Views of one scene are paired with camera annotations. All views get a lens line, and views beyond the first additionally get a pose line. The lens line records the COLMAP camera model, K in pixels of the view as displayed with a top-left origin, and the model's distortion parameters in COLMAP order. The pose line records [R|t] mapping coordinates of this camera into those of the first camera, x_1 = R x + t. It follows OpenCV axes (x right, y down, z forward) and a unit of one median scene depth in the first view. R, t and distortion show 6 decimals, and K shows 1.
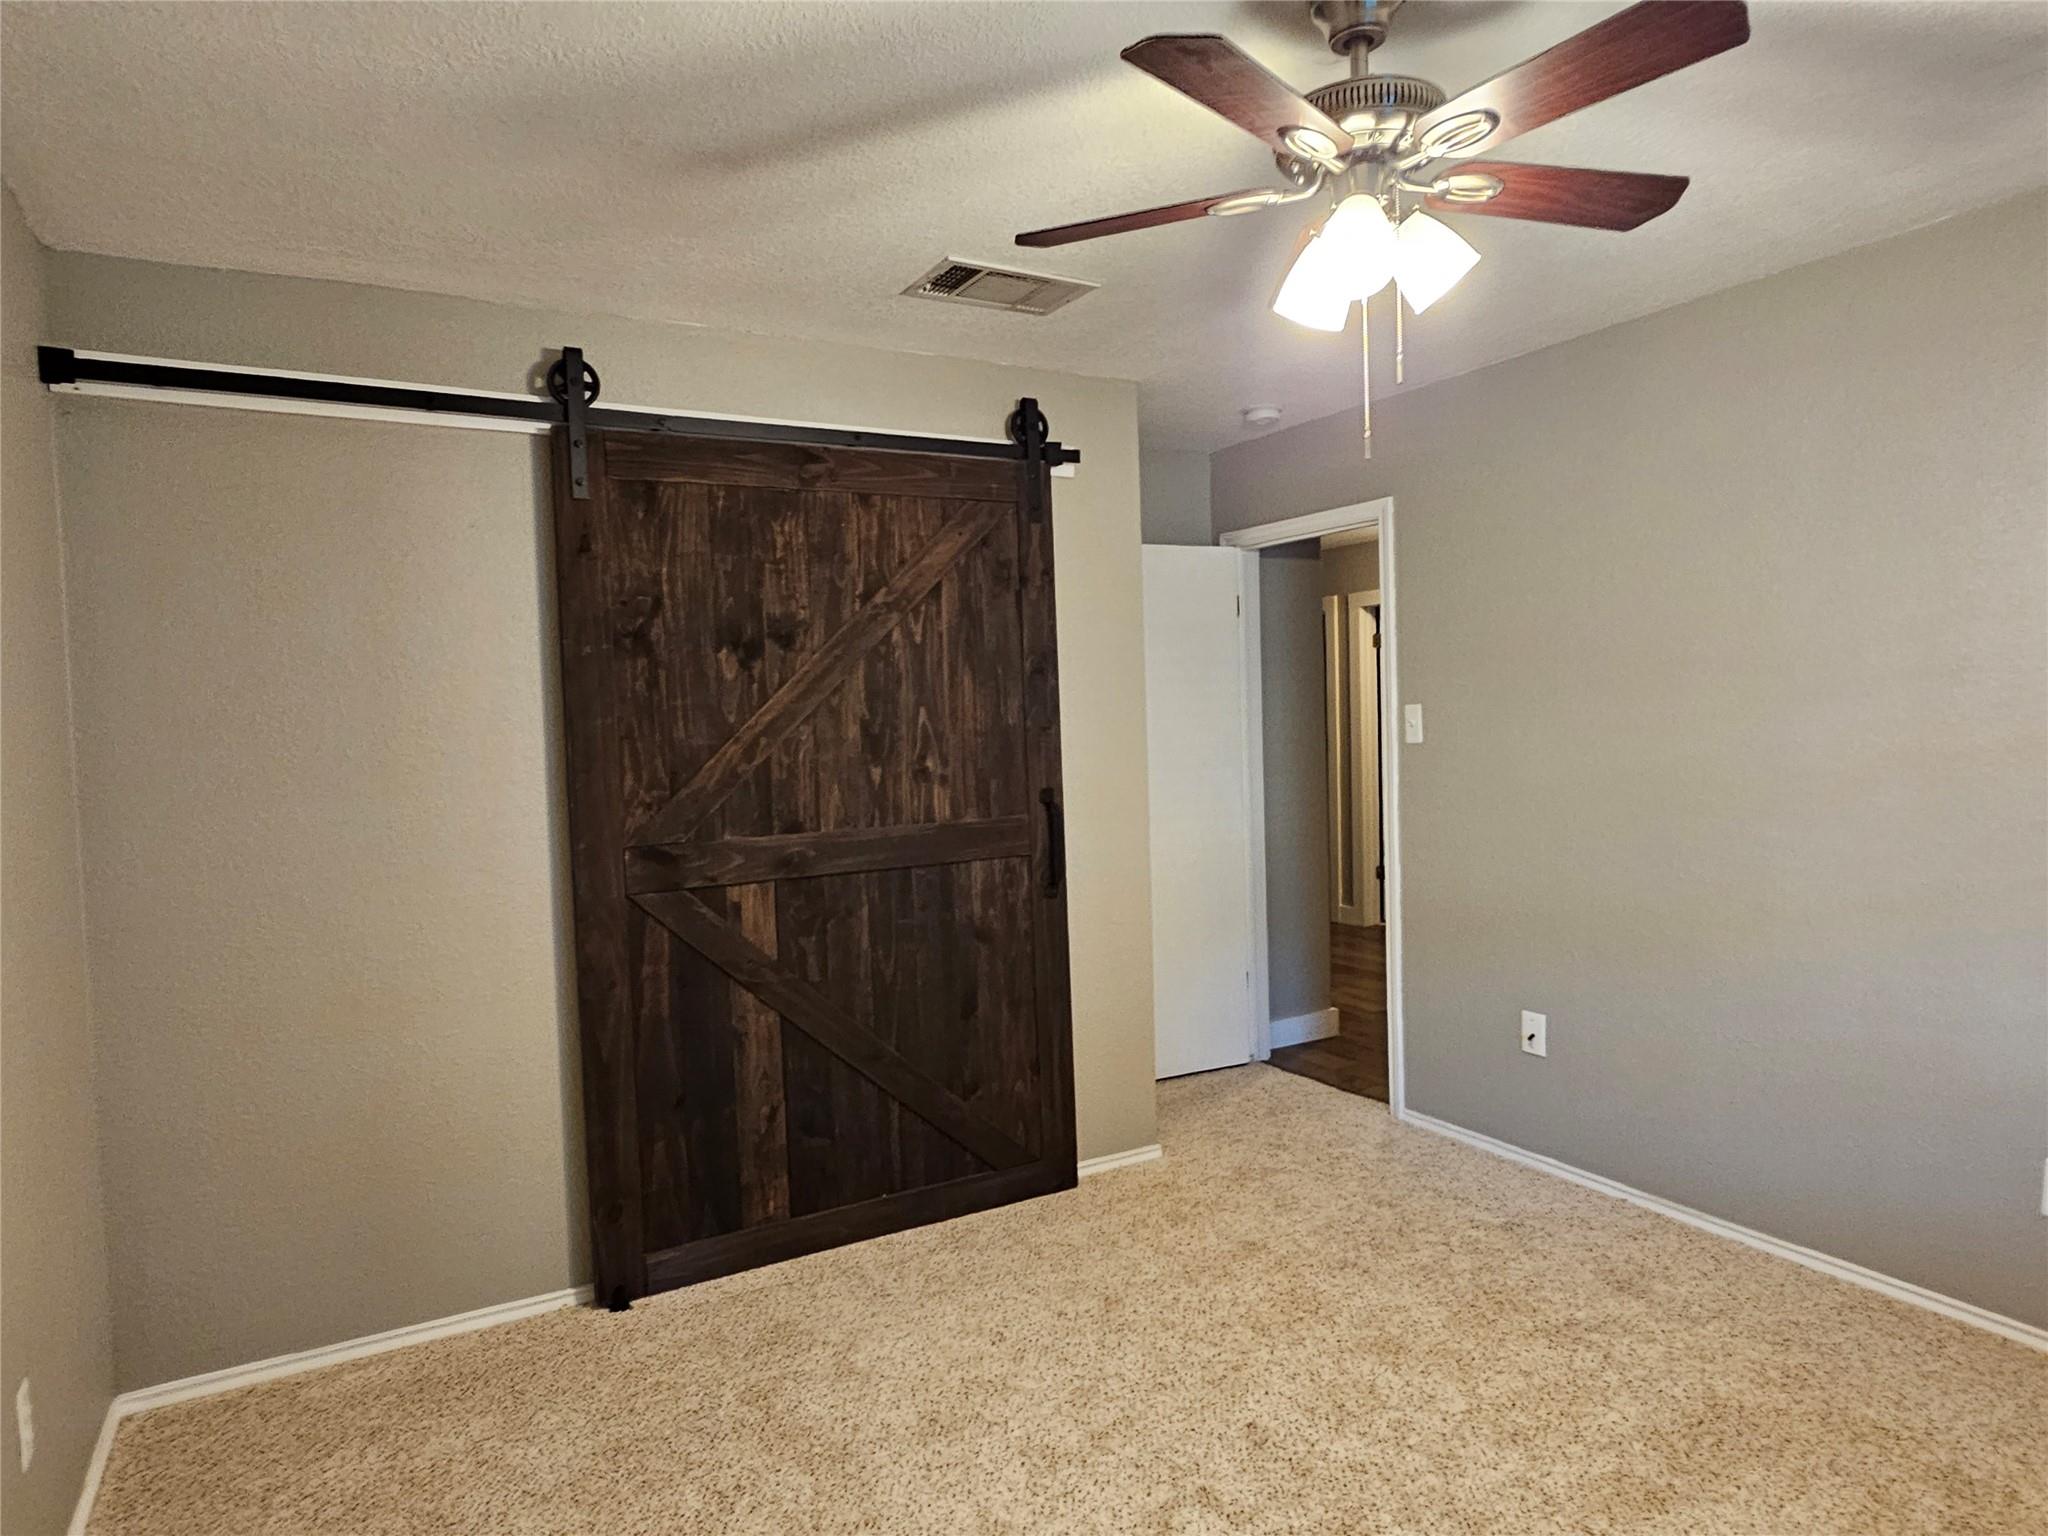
lens RADIAL K [[1218.9, 0, 1025.1], [0, 1218.9, 771.8], [0, 0, 1]] dist [-0.006107, 0.002359]
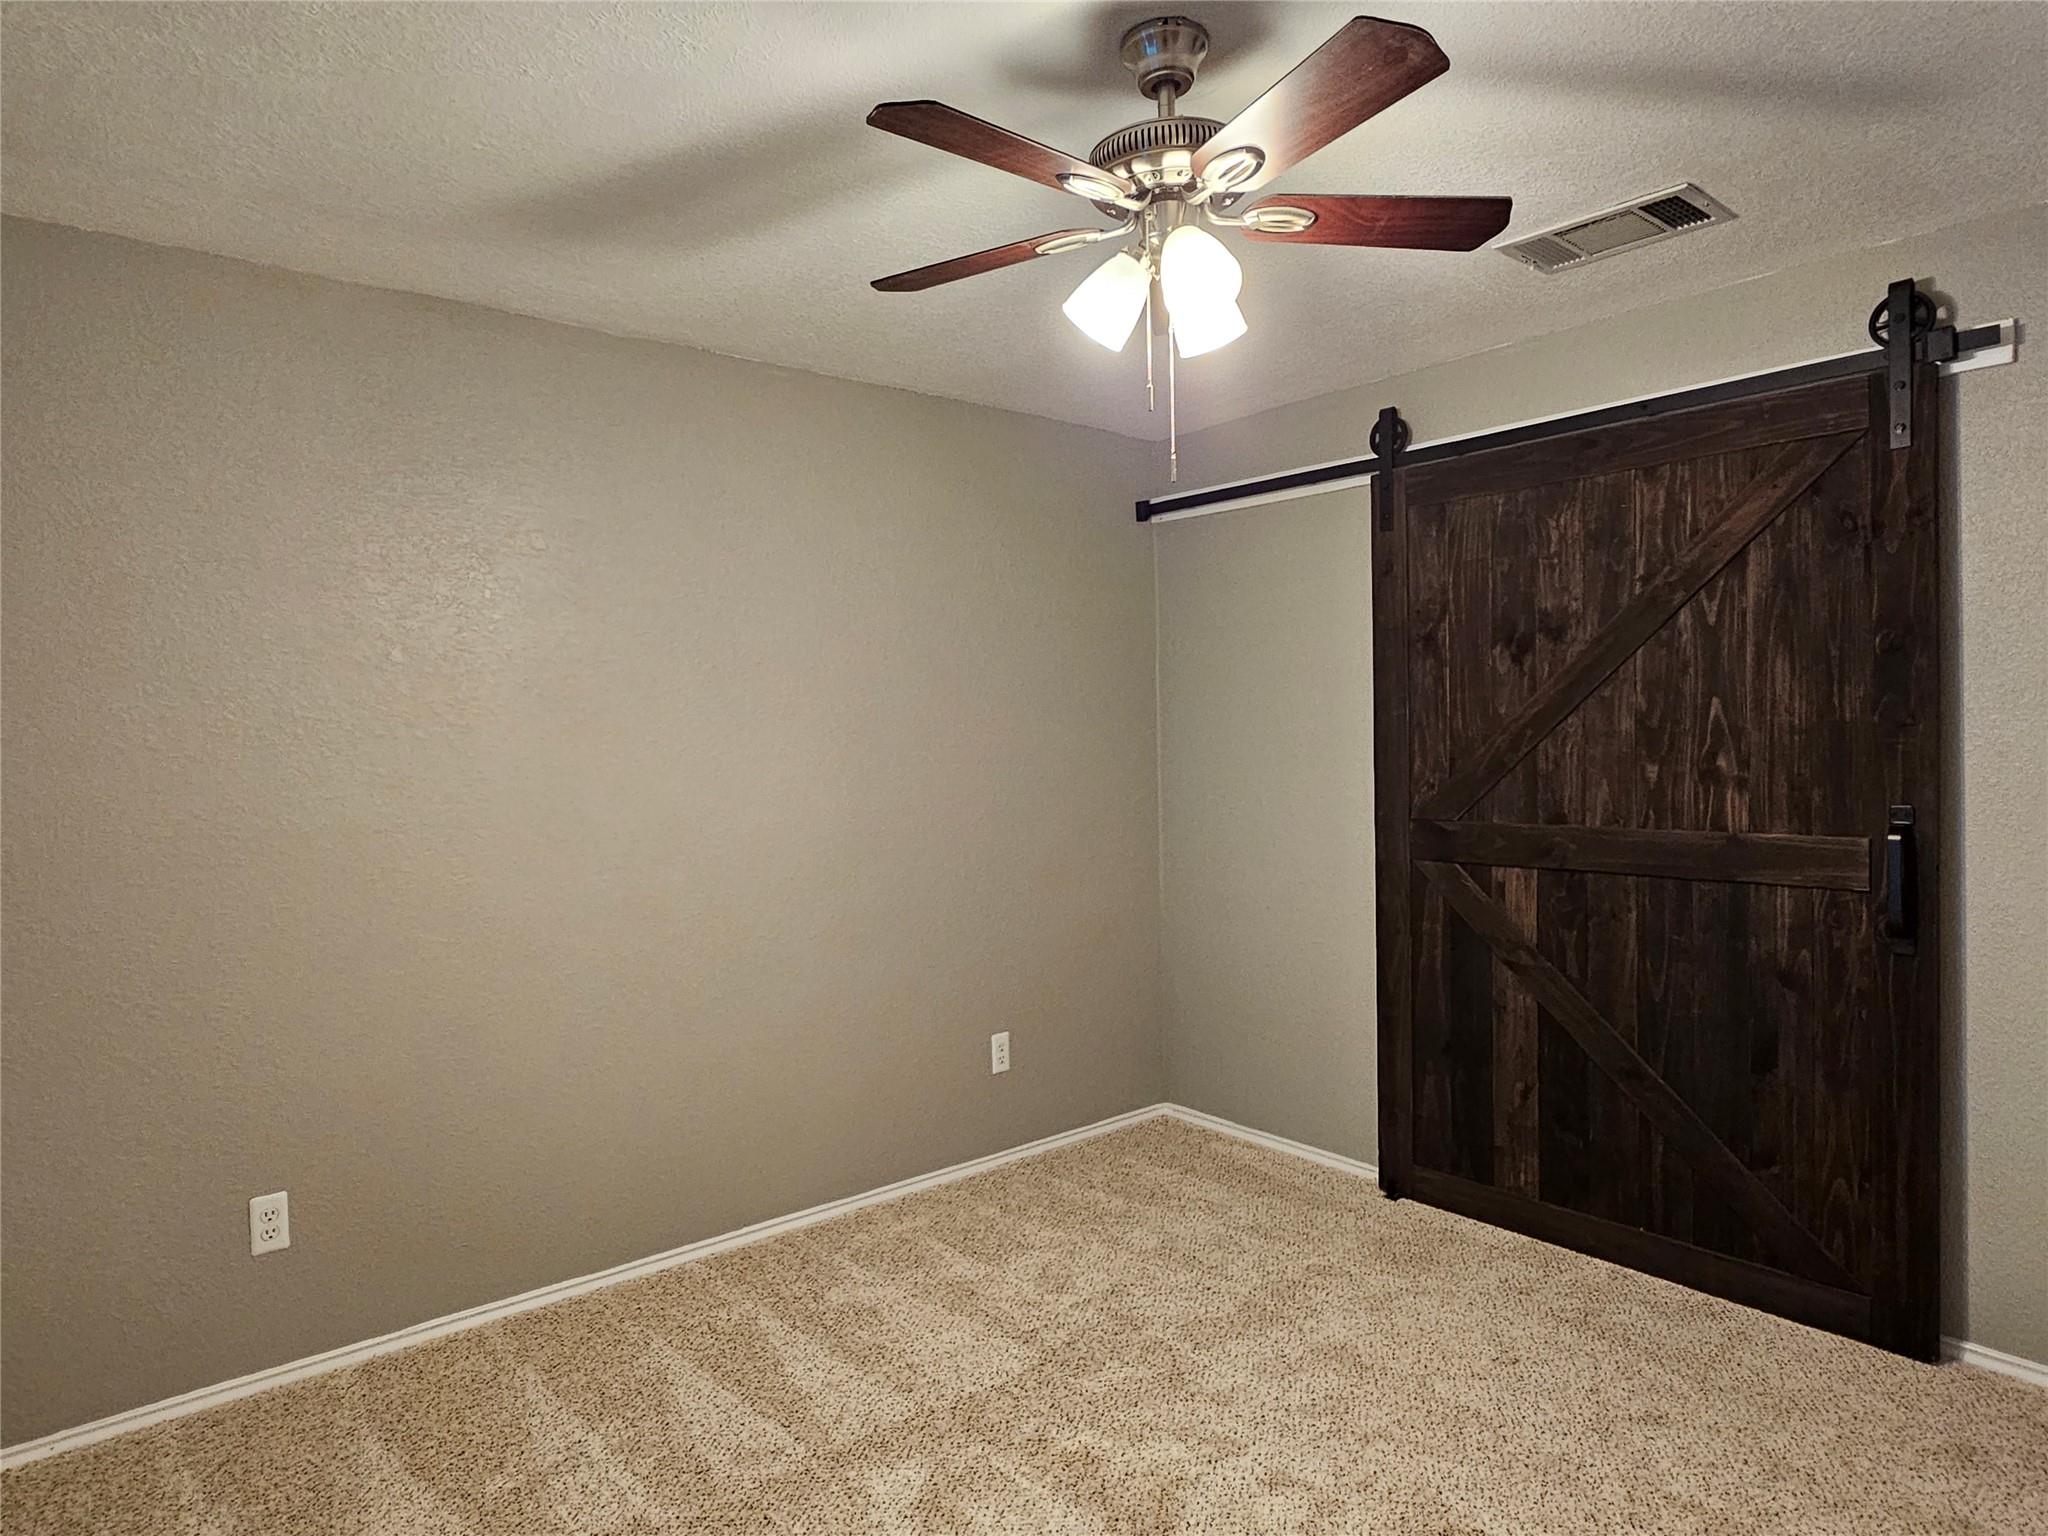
lens RADIAL K [[1218.9, 0, 1026.5], [0, 1218.9, 764.6], [0, 0, 1]] dist [-0.006107, 0.002359]
pose [[0.191632, 0.054507, -0.979952, 0.698514], [-0.032111, 0.998270, 0.049246, -0.033897], [0.980941, 0.022030, 0.193050, 0.368565]]
